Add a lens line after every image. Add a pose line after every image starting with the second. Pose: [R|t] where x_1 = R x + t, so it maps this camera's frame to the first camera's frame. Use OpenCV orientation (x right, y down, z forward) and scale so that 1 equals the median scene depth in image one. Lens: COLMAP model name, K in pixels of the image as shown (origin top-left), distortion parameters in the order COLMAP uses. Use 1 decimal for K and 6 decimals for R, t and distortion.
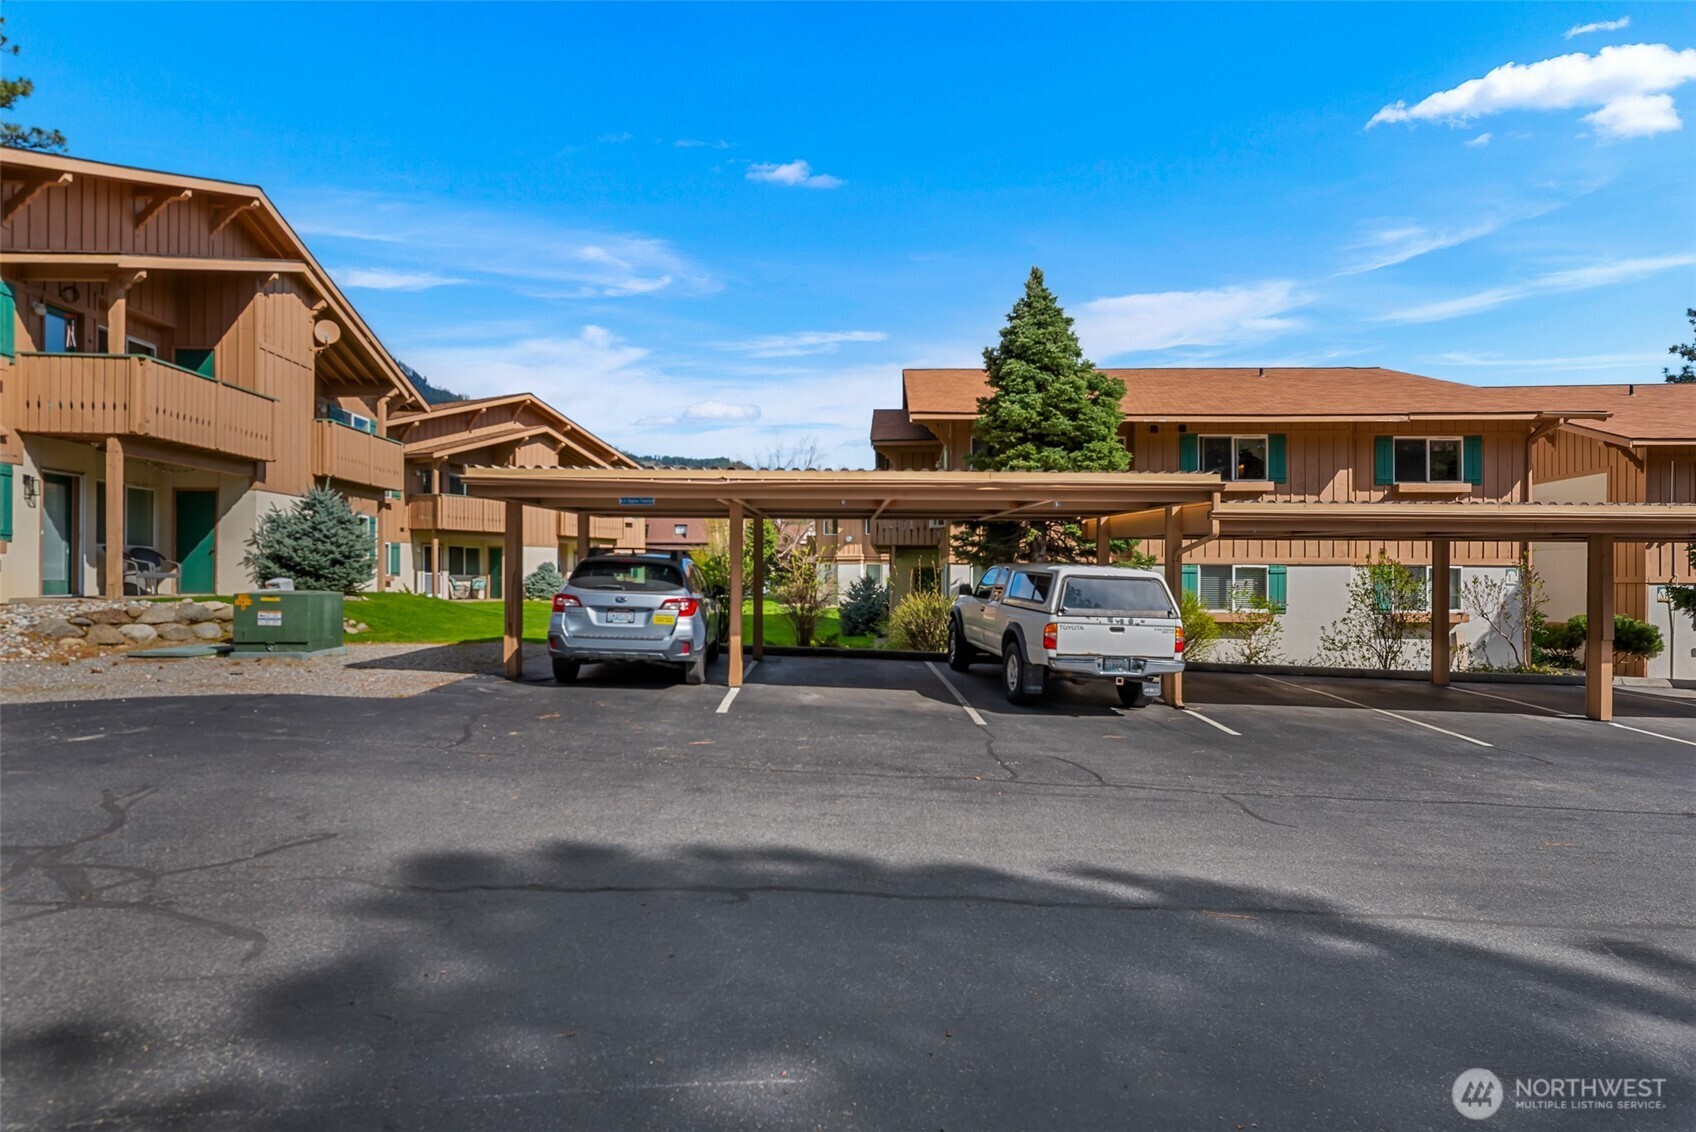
lens RADIAL K [[937.0, 0, 852.2], [0, 937.0, 575.7], [0, 0, 1]] dist [-0.001684, -0.001260]
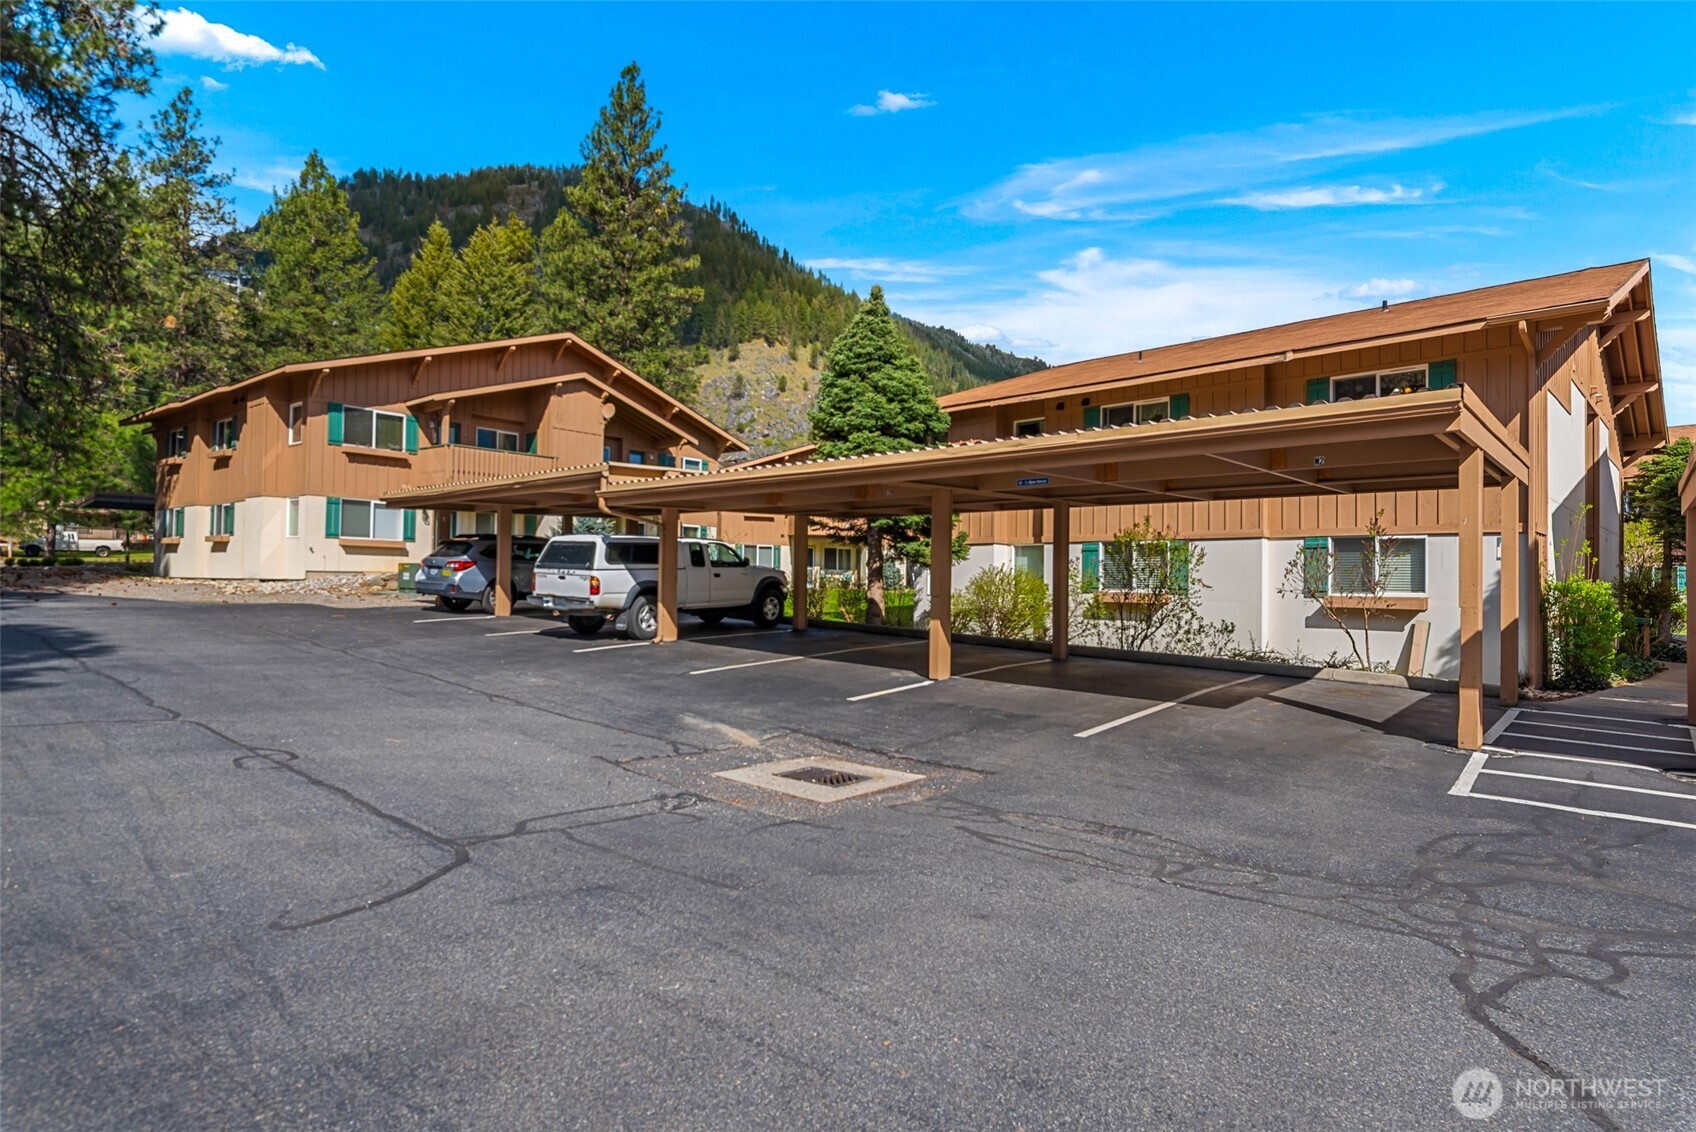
lens RADIAL K [[937.0, 0, 852.2], [0, 937.0, 575.7], [0, 0, 1]] dist [-0.001684, -0.001260]
pose [[0.728313, -0.002185, -0.685241, 0.843972], [-0.006139, 0.999934, -0.009713, 0.034380], [0.685217, 0.011281, 0.728251, 0.128257]]
